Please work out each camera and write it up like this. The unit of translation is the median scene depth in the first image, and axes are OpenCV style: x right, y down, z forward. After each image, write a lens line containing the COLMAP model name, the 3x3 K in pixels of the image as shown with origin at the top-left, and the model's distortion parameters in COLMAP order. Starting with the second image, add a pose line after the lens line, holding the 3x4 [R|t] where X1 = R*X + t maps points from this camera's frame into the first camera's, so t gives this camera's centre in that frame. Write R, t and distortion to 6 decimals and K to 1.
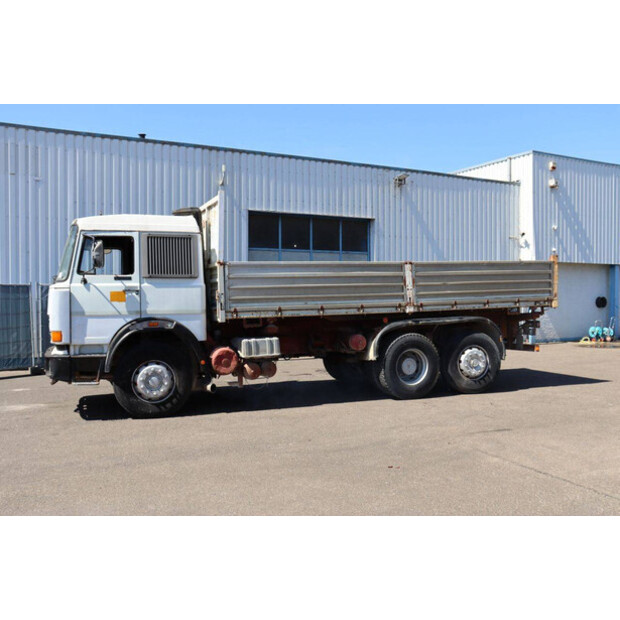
lens RADIAL K [[616.7, 0, 308.8], [0, 616.7, 310.1], [0, 0, 1]] dist [-0.058972, 0.000000]
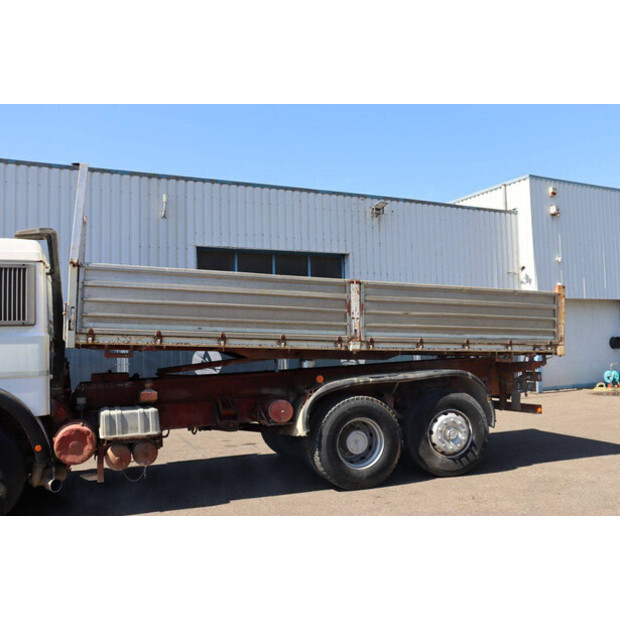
lens RADIAL K [[570.0, 0, 312.5], [0, 570.0, 310.2], [0, 0, 1]] dist [-0.060240, 0.000000]
pose [[0.999051, -0.023054, -0.036961, 0.127660], [0.020205, 0.996927, -0.075683, -0.011588], [0.038592, 0.074865, 0.996447, 0.302756]]
